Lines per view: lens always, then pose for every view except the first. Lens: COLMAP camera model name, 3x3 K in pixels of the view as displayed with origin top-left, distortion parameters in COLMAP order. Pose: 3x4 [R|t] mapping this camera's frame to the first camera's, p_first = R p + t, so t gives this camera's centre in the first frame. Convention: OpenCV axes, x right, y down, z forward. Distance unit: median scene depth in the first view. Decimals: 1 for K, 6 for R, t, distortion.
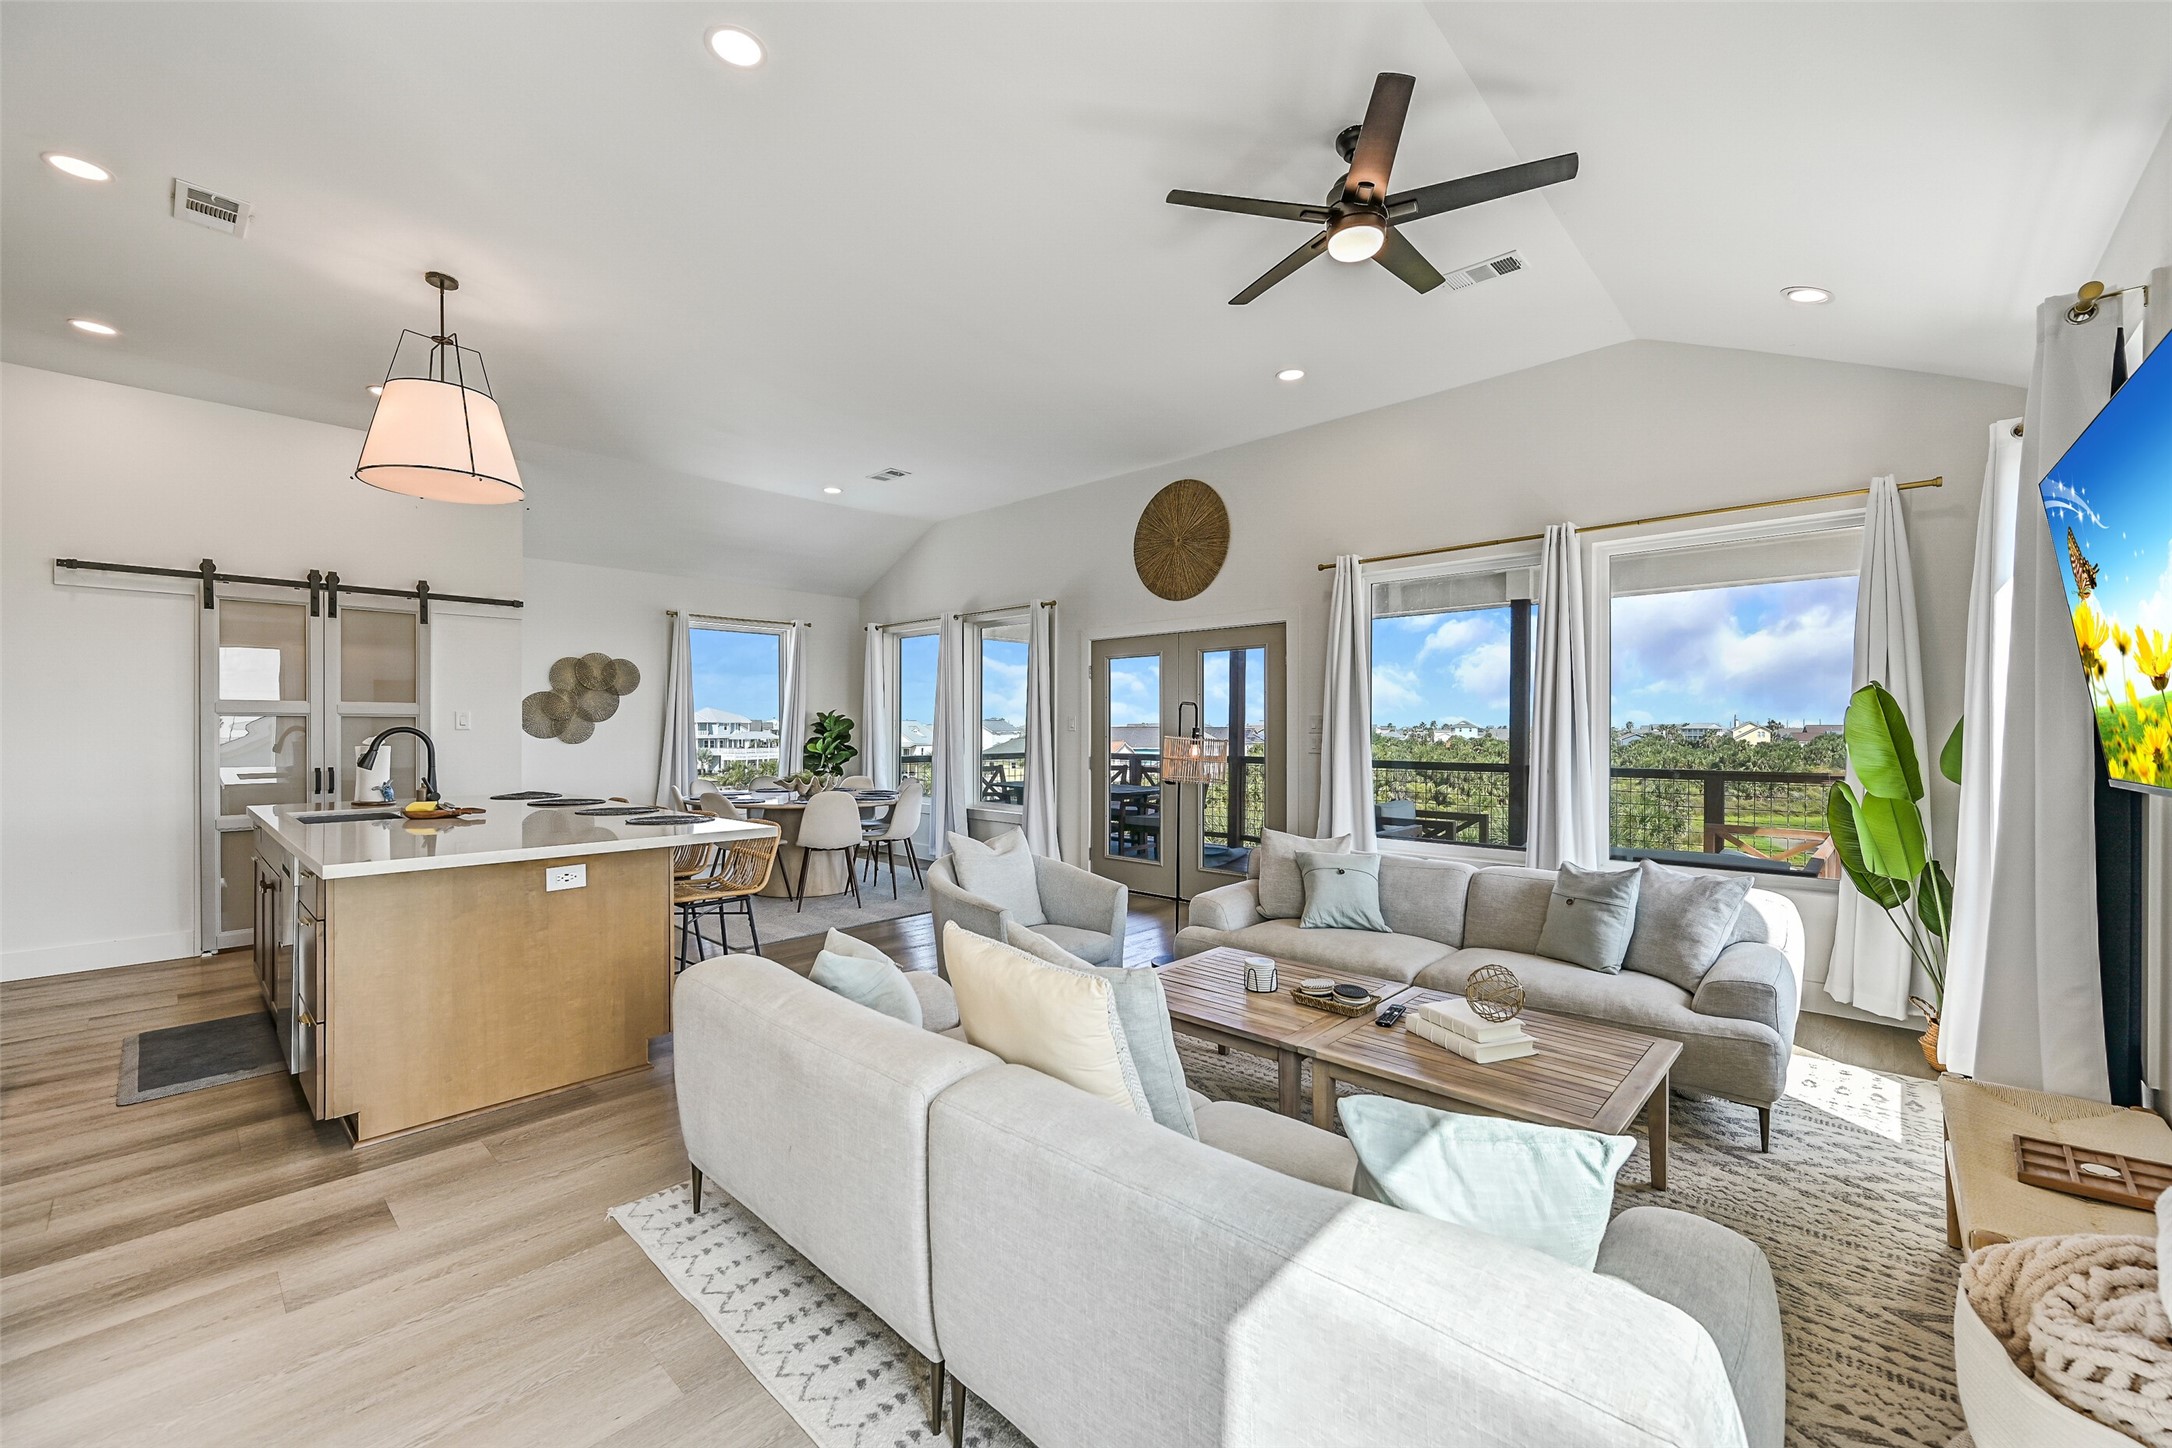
lens RADIAL K [[862.7, 0, 1095.8], [0, 862.7, 728.5], [0, 0, 1]] dist [0.001639, 0.000205]
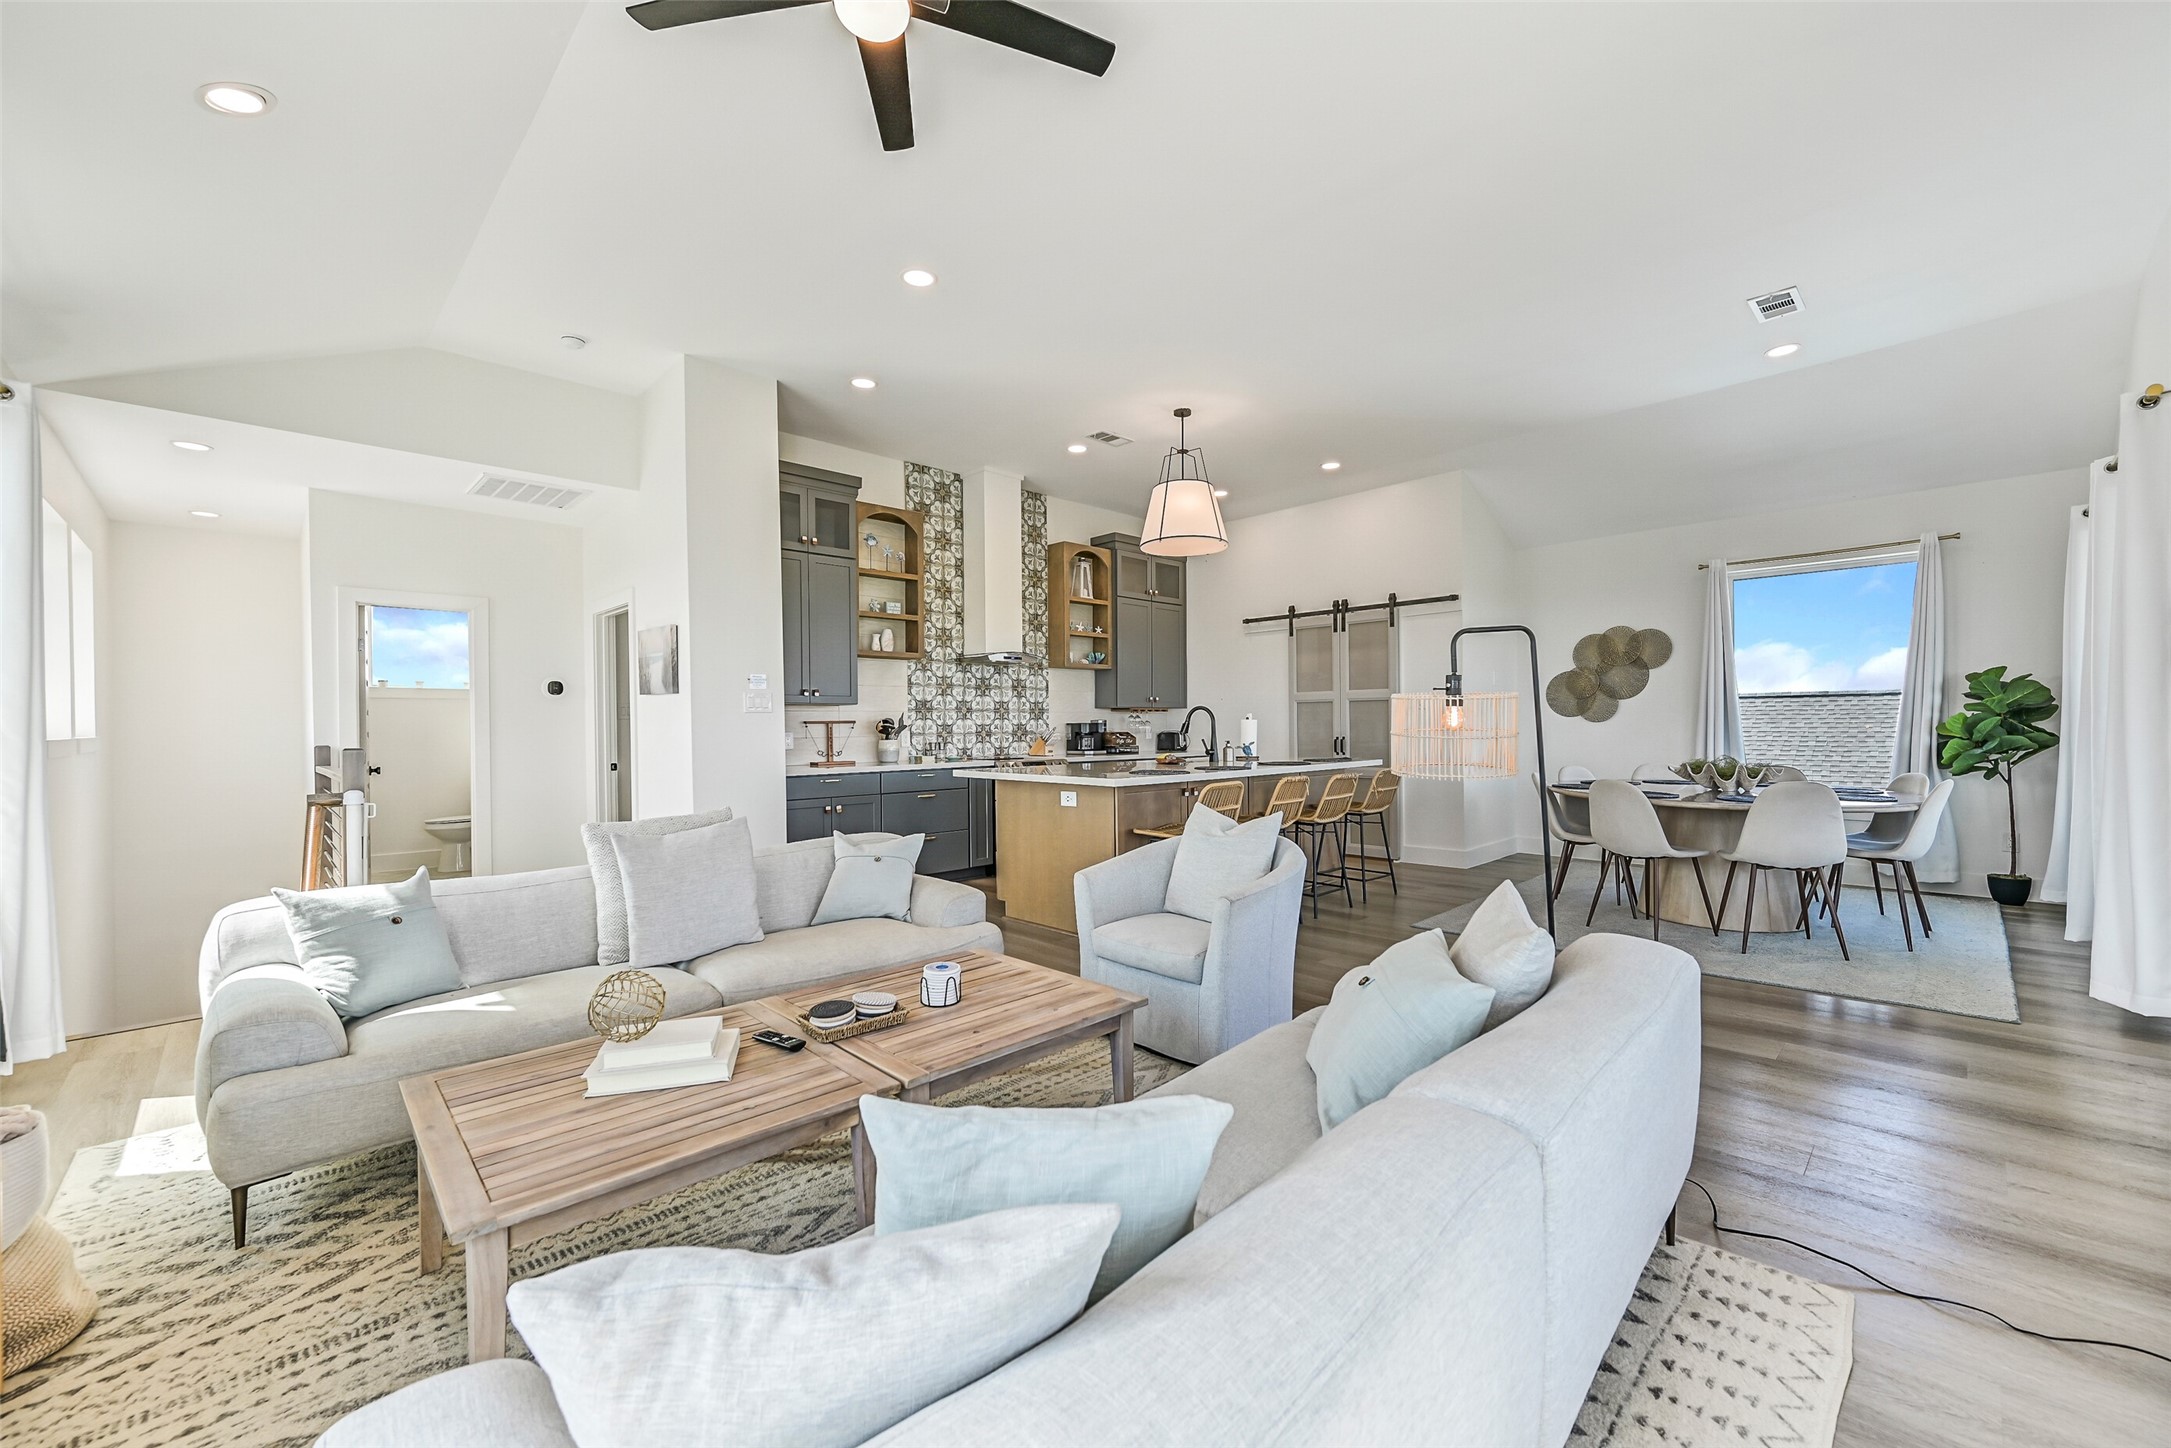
lens RADIAL K [[862.3, 0, 1095.3], [0, 862.3, 728.5], [0, 0, 1]] dist [0.001639, 0.000205]
pose [[-0.053399, 0.003912, -0.998566, 0.502519], [0.008046, 0.999962, 0.003487, 0.021138], [0.998541, -0.007848, -0.053429, 0.601610]]
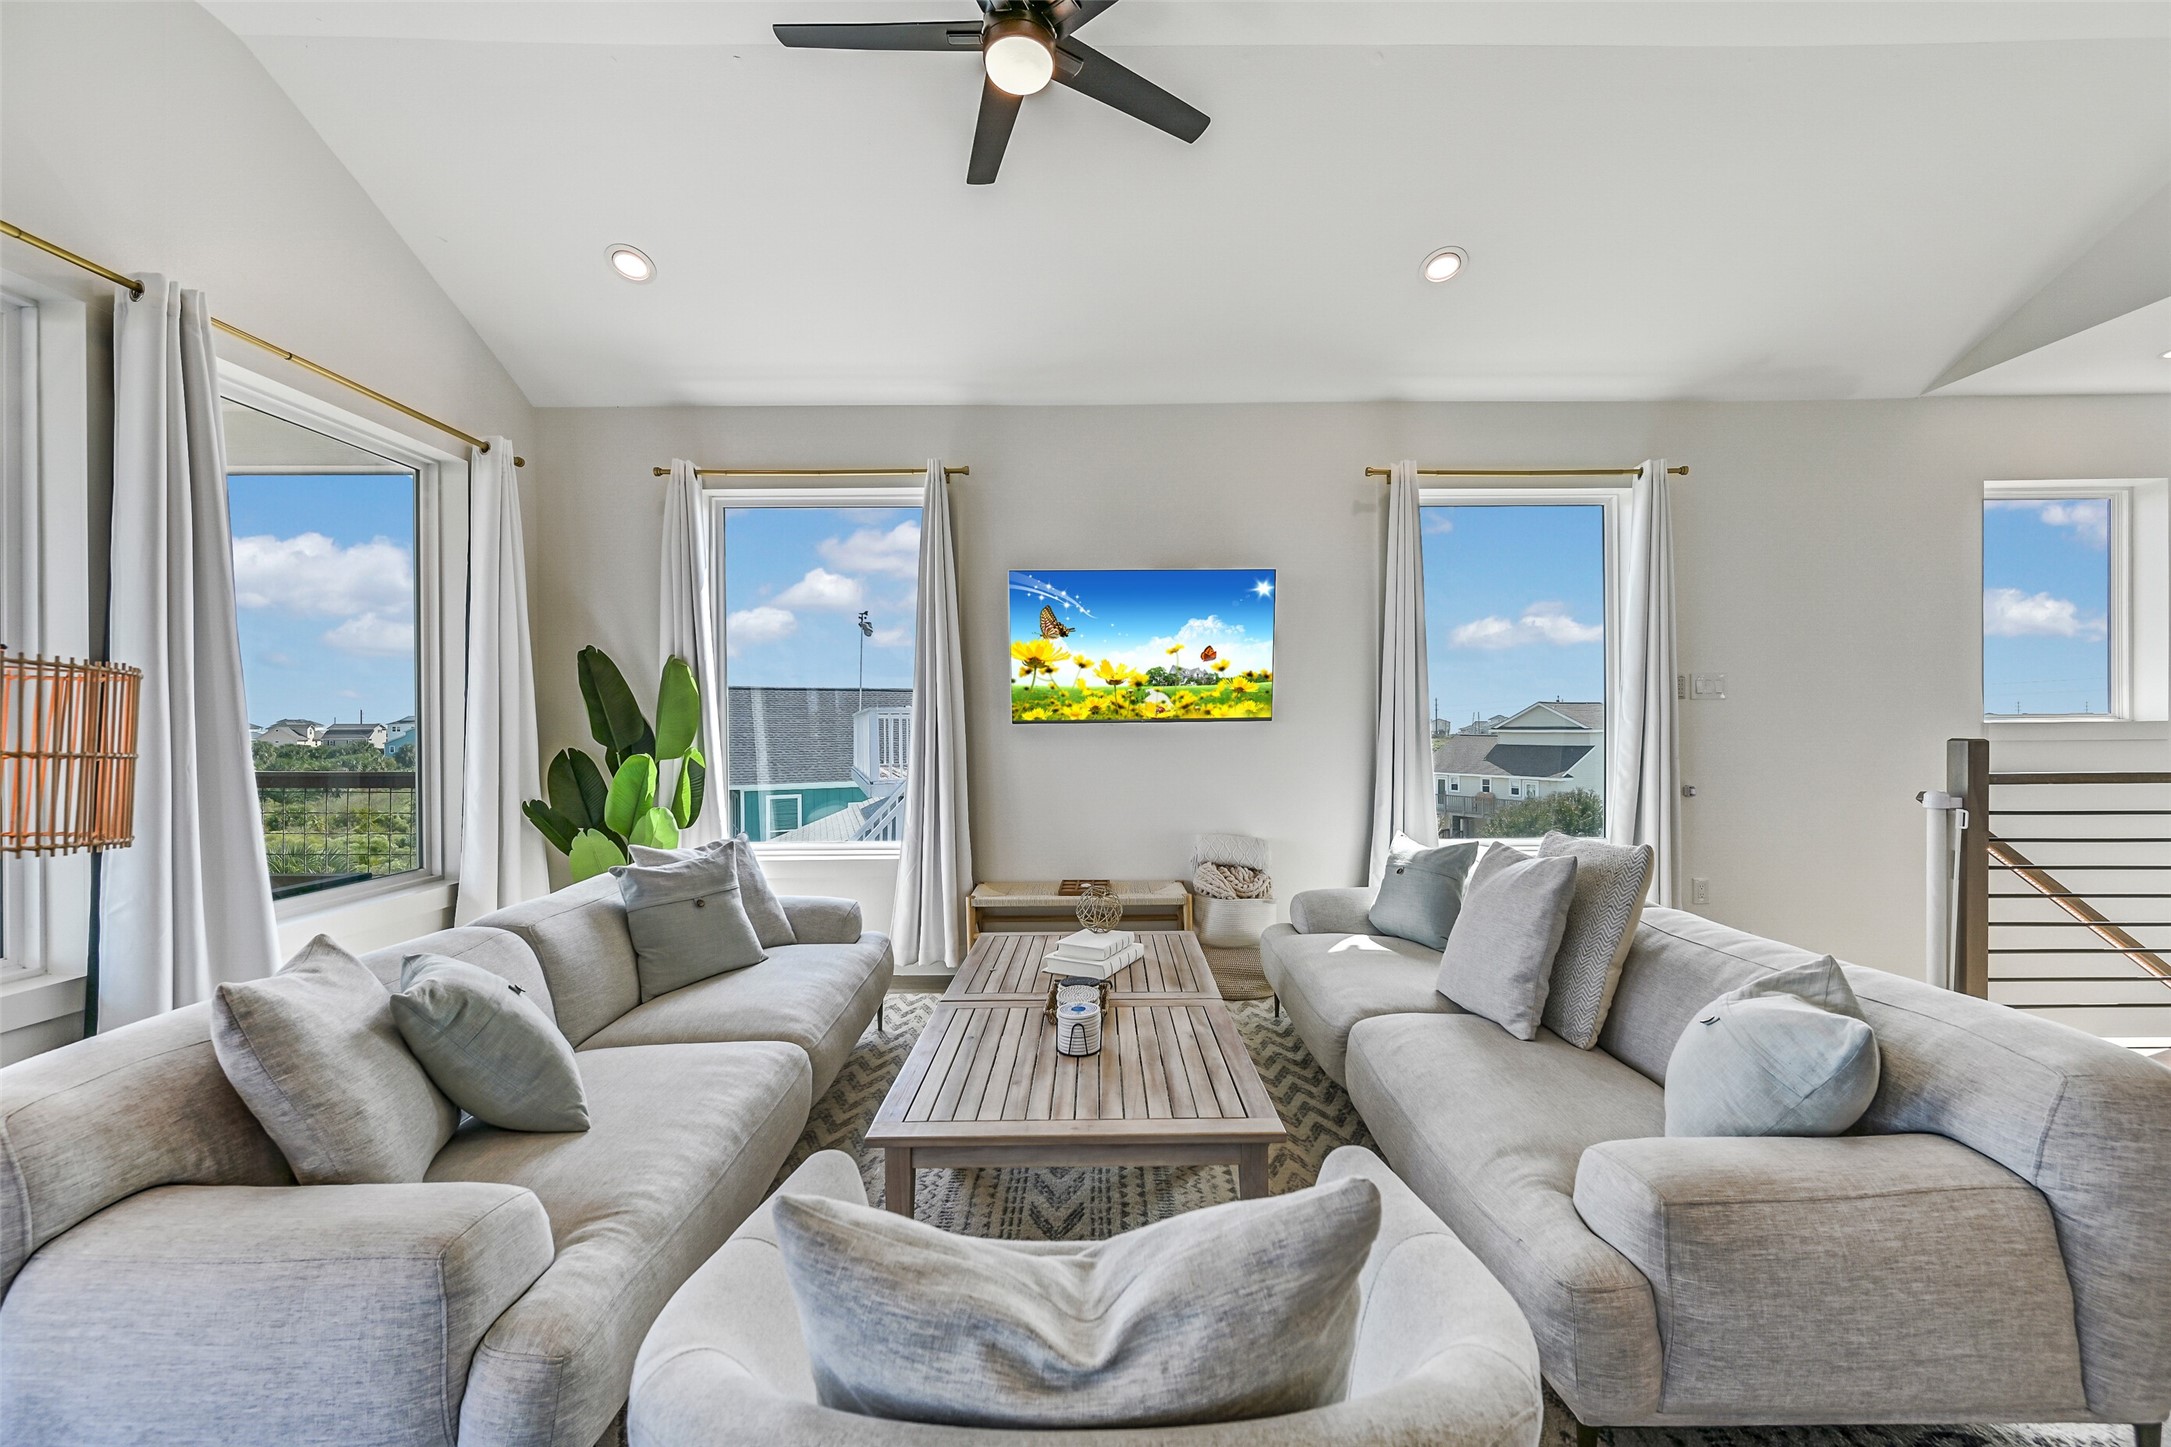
lens RADIAL K [[862.3, 0, 1095.3], [0, 862.3, 728.0], [0, 0, 1]] dist [0.001639, 0.000205]
pose [[-0.677664, -0.000454, 0.735371, -0.162716], [0.006231, 0.999960, 0.006359, 0.021131], [-0.735345, 0.008891, -0.677635, 0.733986]]
